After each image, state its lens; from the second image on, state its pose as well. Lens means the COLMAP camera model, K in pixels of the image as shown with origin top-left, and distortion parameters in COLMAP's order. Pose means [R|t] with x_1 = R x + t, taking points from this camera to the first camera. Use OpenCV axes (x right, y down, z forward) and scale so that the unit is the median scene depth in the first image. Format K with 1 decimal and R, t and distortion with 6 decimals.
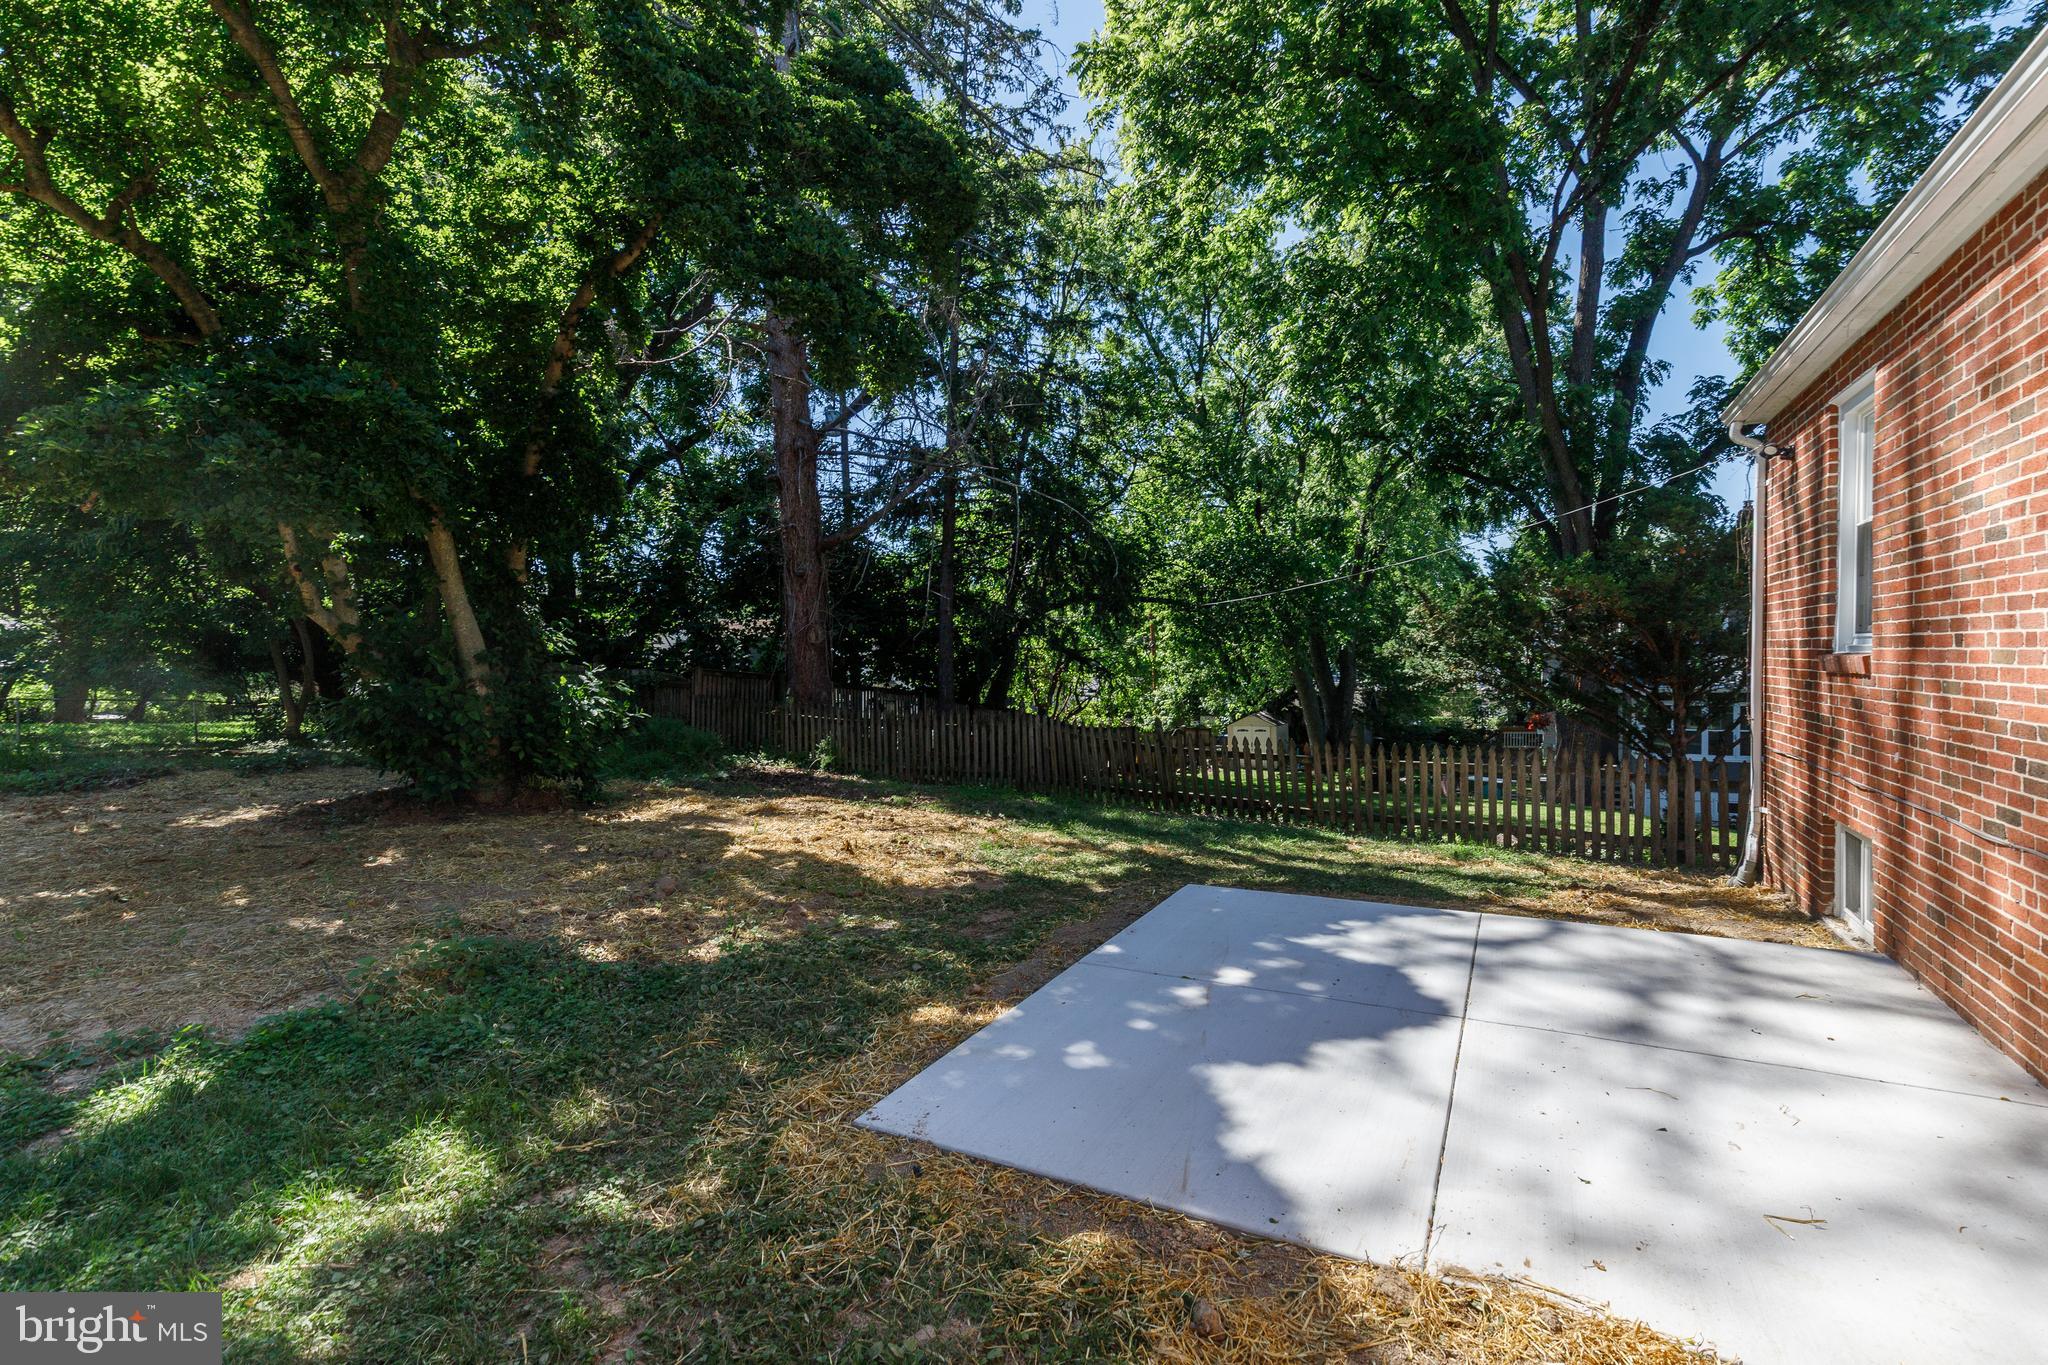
lens RADIAL K [[916.1, 0, 1025.5], [0, 916.1, 681.2], [0, 0, 1]] dist [0.011197, -0.004241]
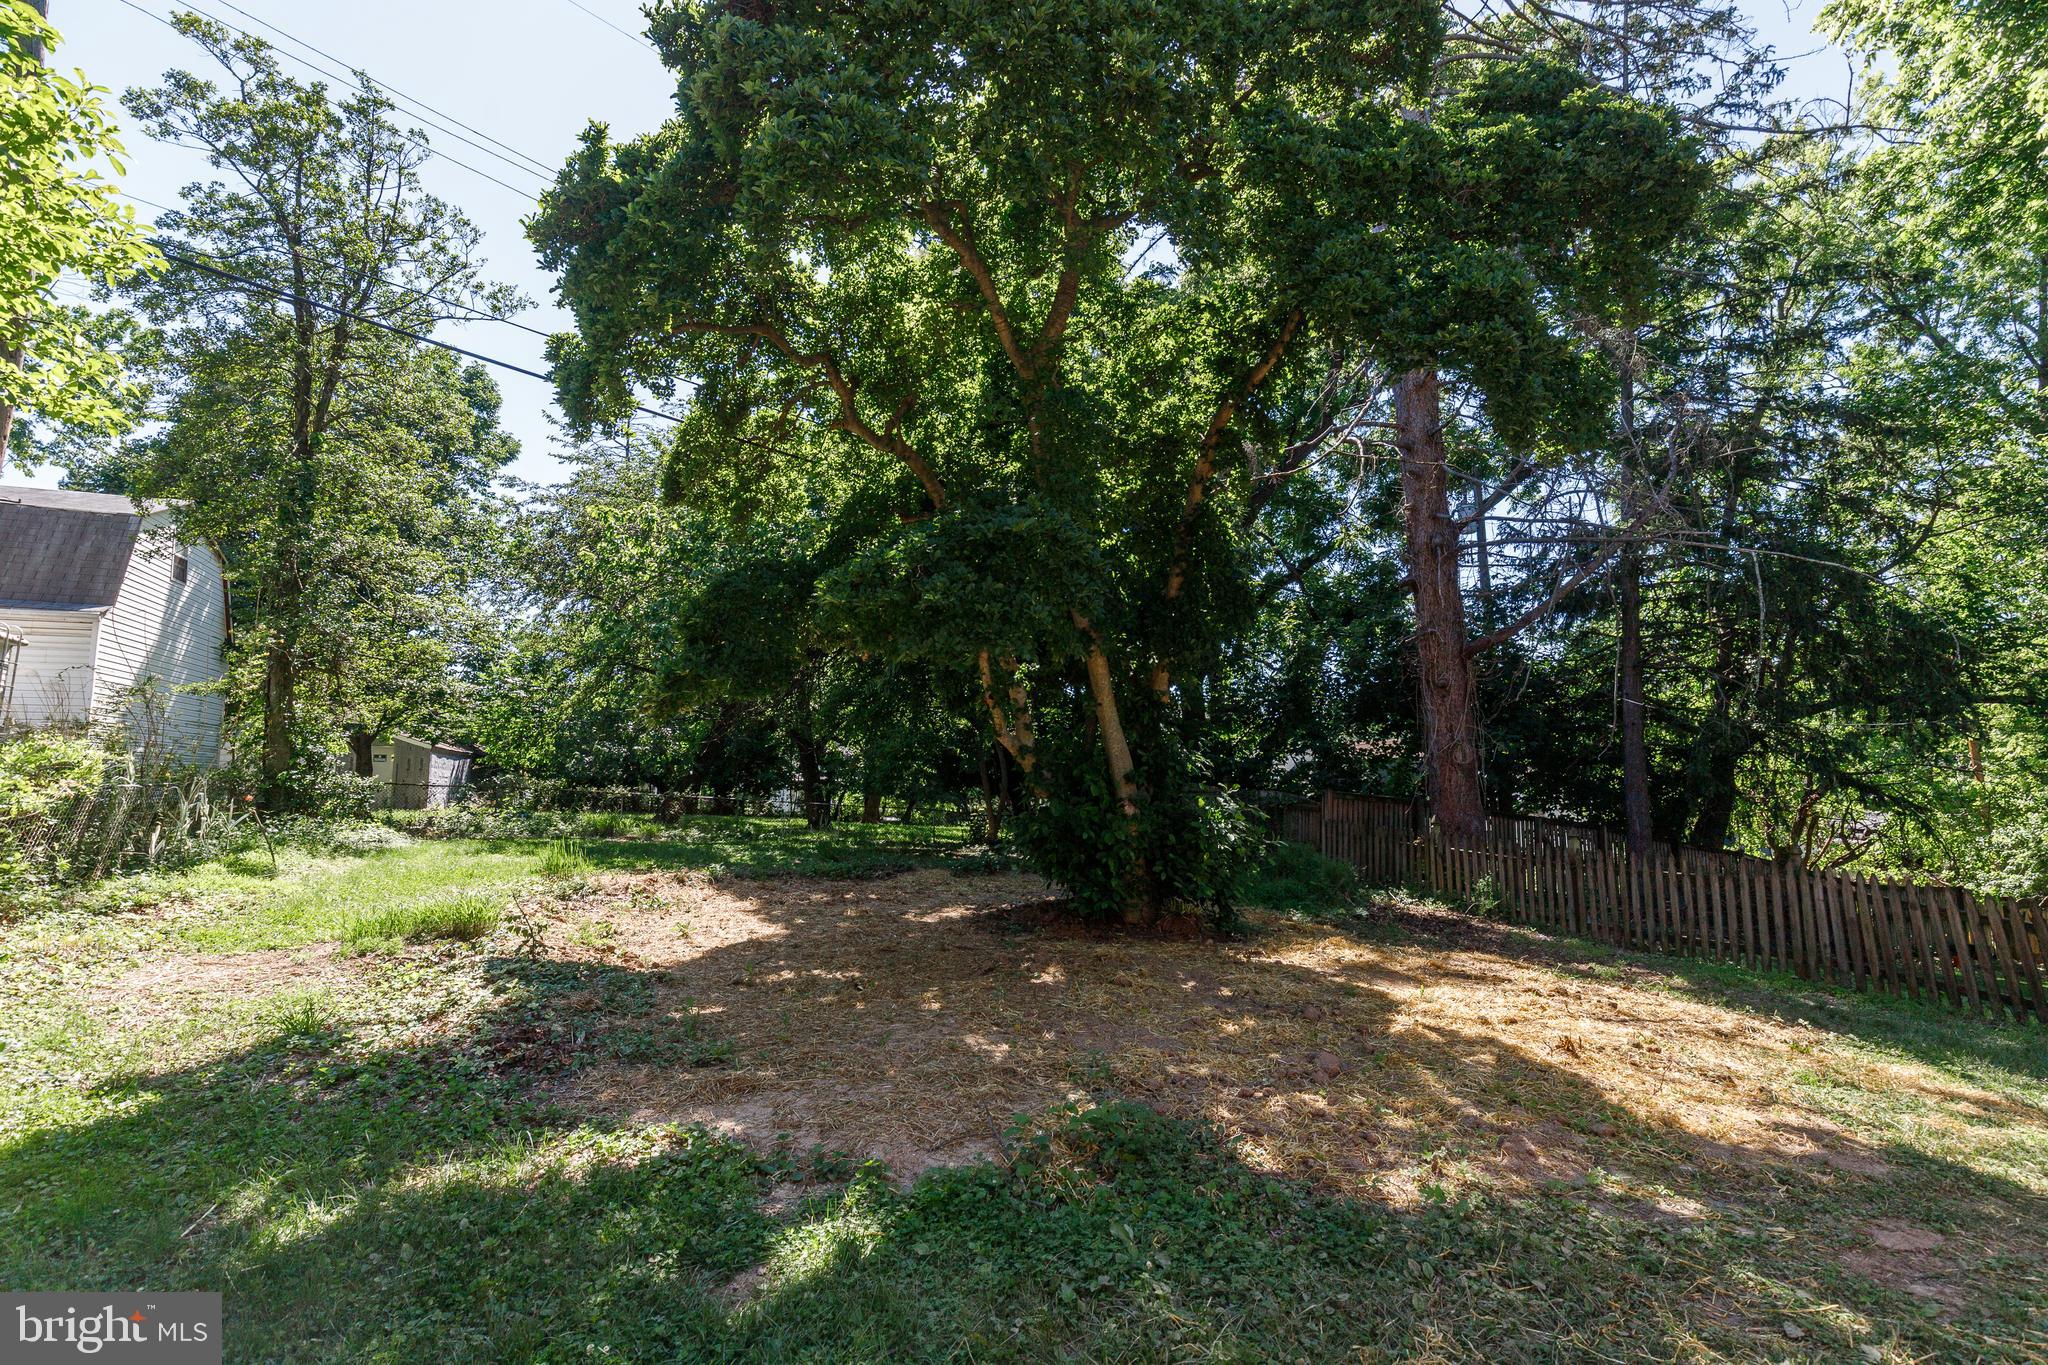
lens RADIAL K [[916.1, 0, 1025.5], [0, 916.1, 681.2], [0, 0, 1]] dist [0.011197, -0.004241]
pose [[0.799923, -0.054785, -0.597597, -0.063772], [-0.024297, 0.992051, -0.123470, -0.002977], [0.599611, 0.113287, 0.792233, 0.101048]]
